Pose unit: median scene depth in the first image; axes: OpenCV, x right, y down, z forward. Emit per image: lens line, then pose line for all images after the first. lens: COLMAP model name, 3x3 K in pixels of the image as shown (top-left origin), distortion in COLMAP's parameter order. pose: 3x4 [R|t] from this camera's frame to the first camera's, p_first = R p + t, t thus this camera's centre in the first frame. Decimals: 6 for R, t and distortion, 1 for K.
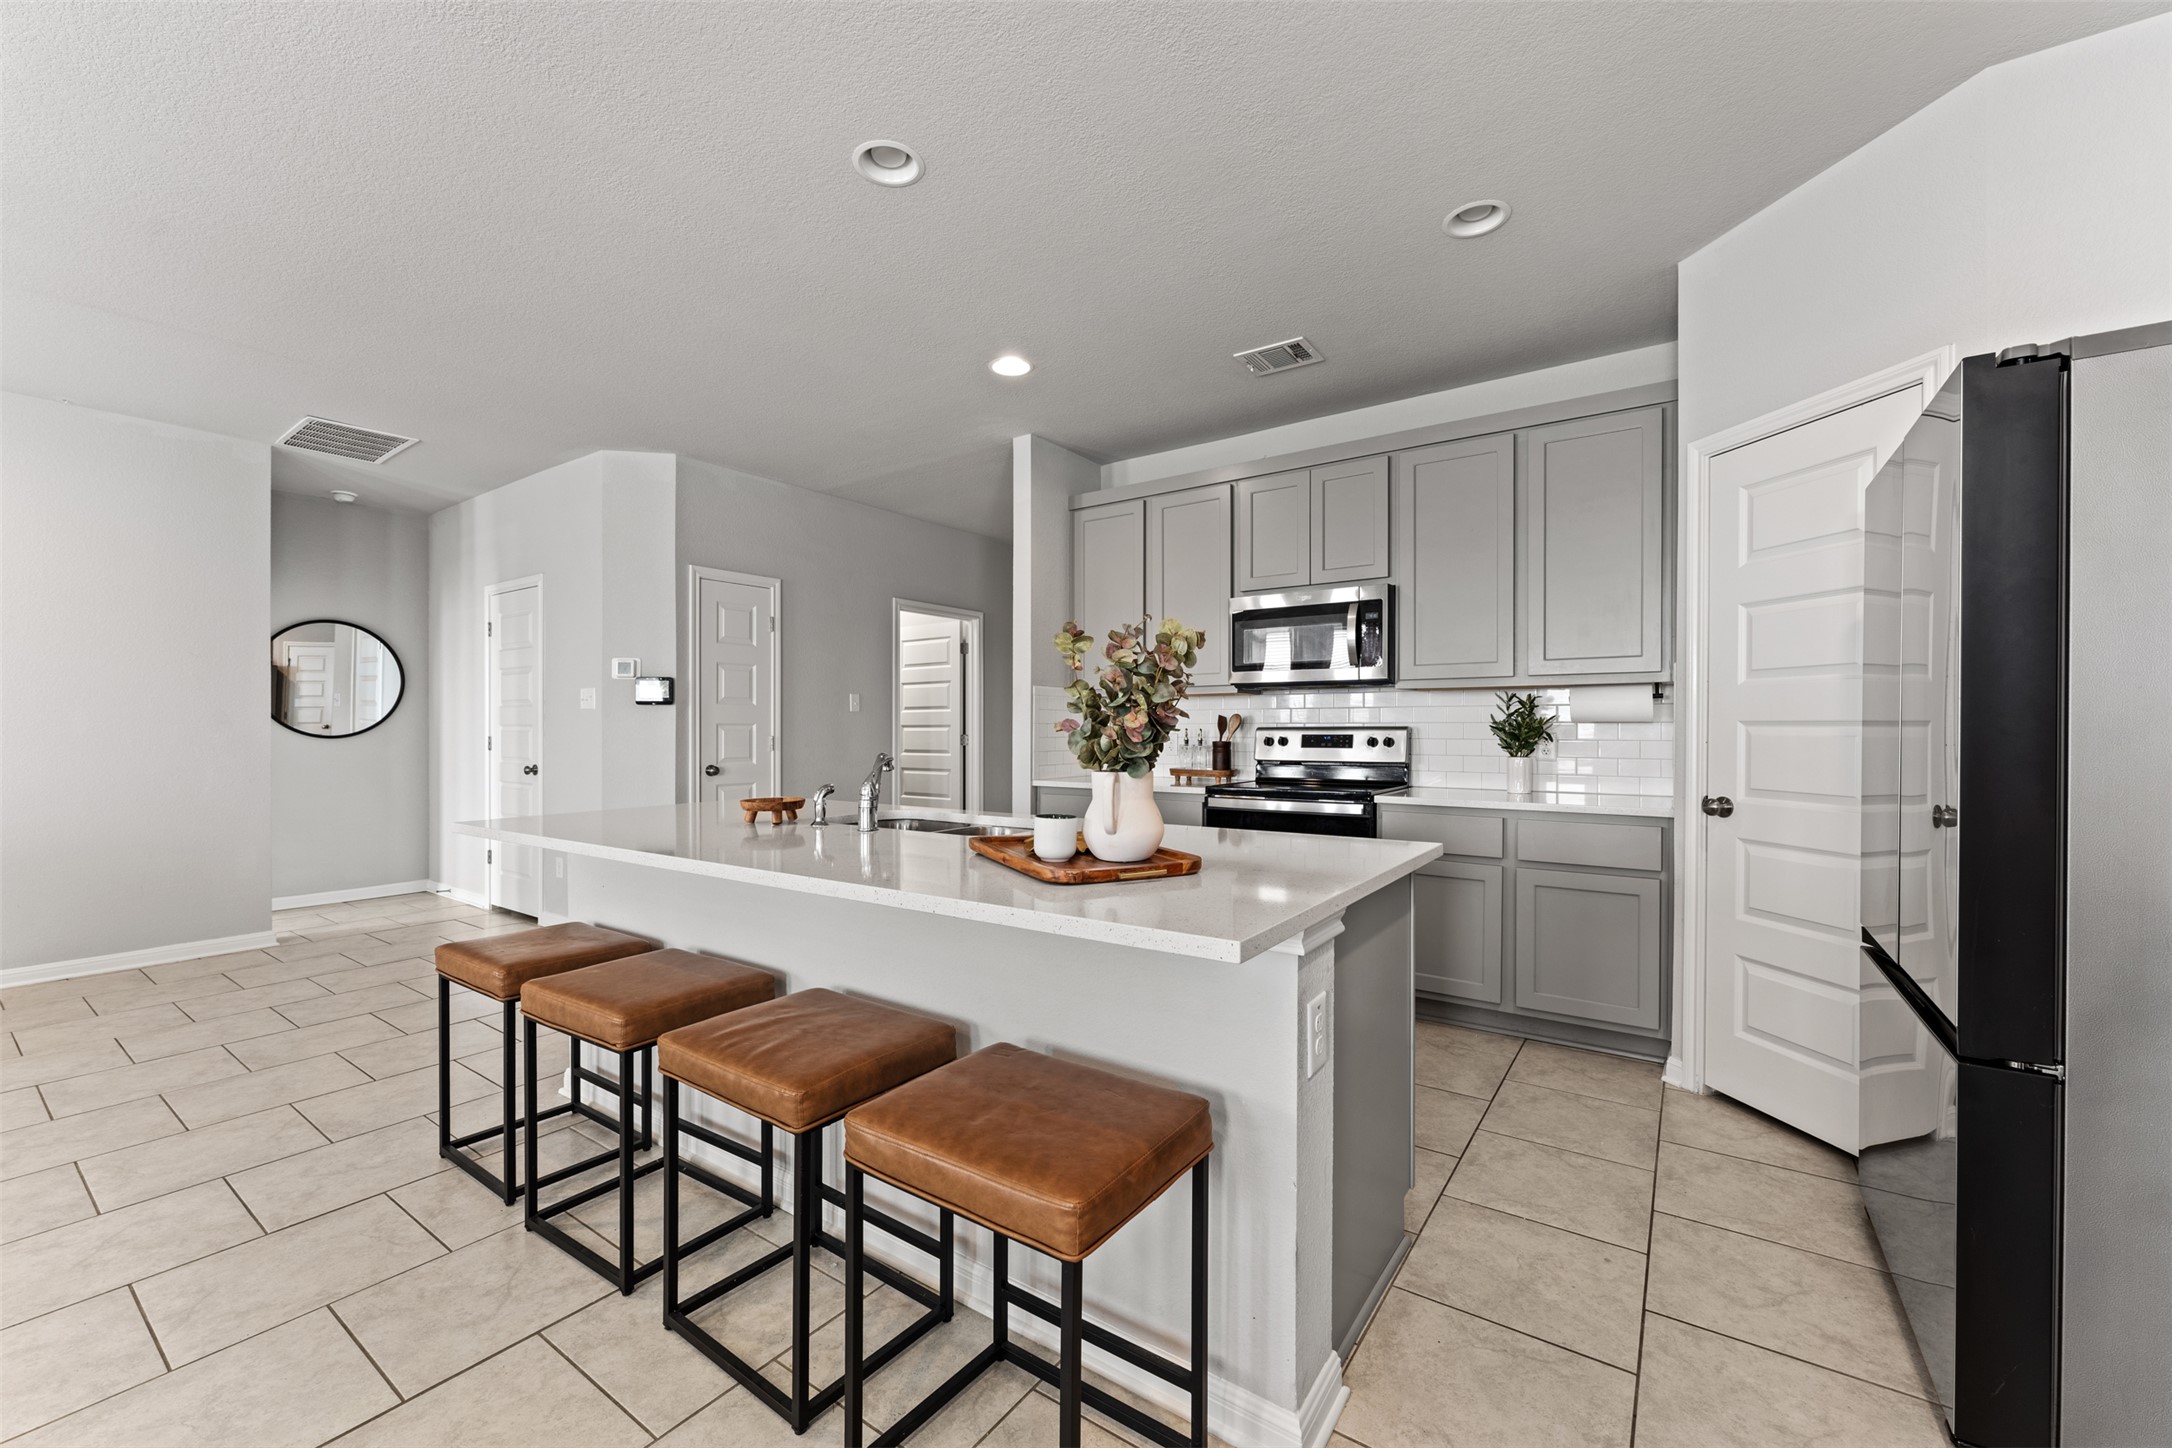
lens RADIAL K [[868.9, 0, 1086.0], [0, 868.9, 724.0], [0, 0, 1]] dist [0.001281, 0.000073]
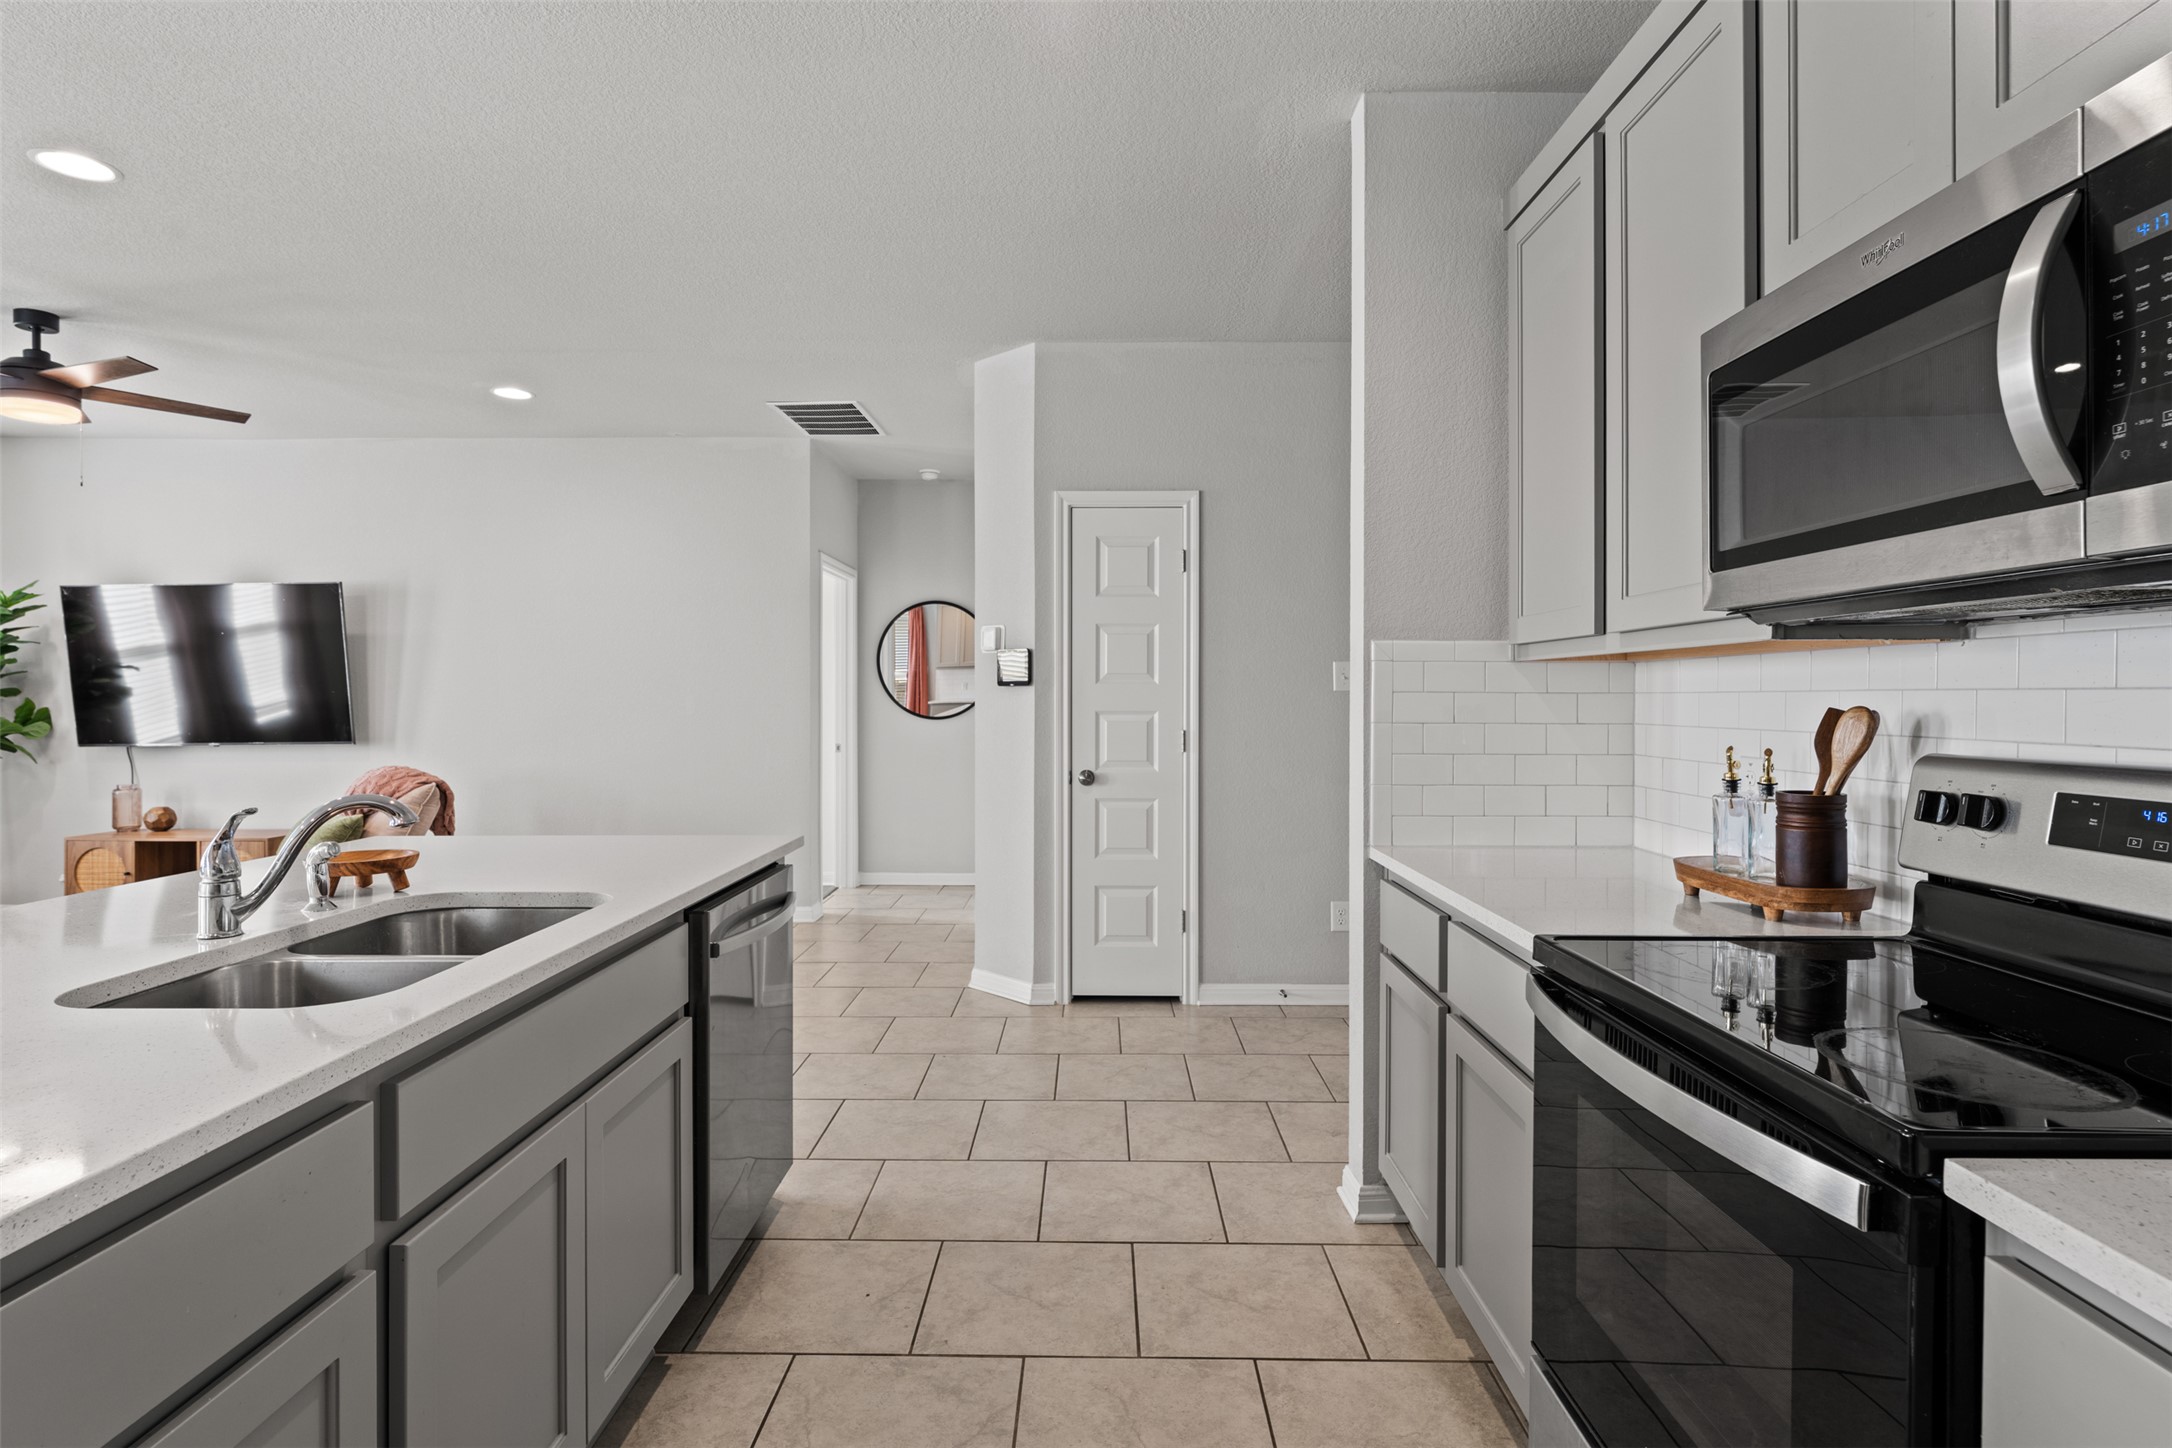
lens RADIAL K [[1083.7, 0, 1079.4], [0, 1083.7, 700.3], [0, 0, 1]] dist [-0.000760, -0.000816]
pose [[0.556375, 0.002977, -0.830926, 0.306902], [0.002320, 0.999984, 0.005136, -0.014413], [0.830928, -0.004785, 0.556360, 0.521993]]
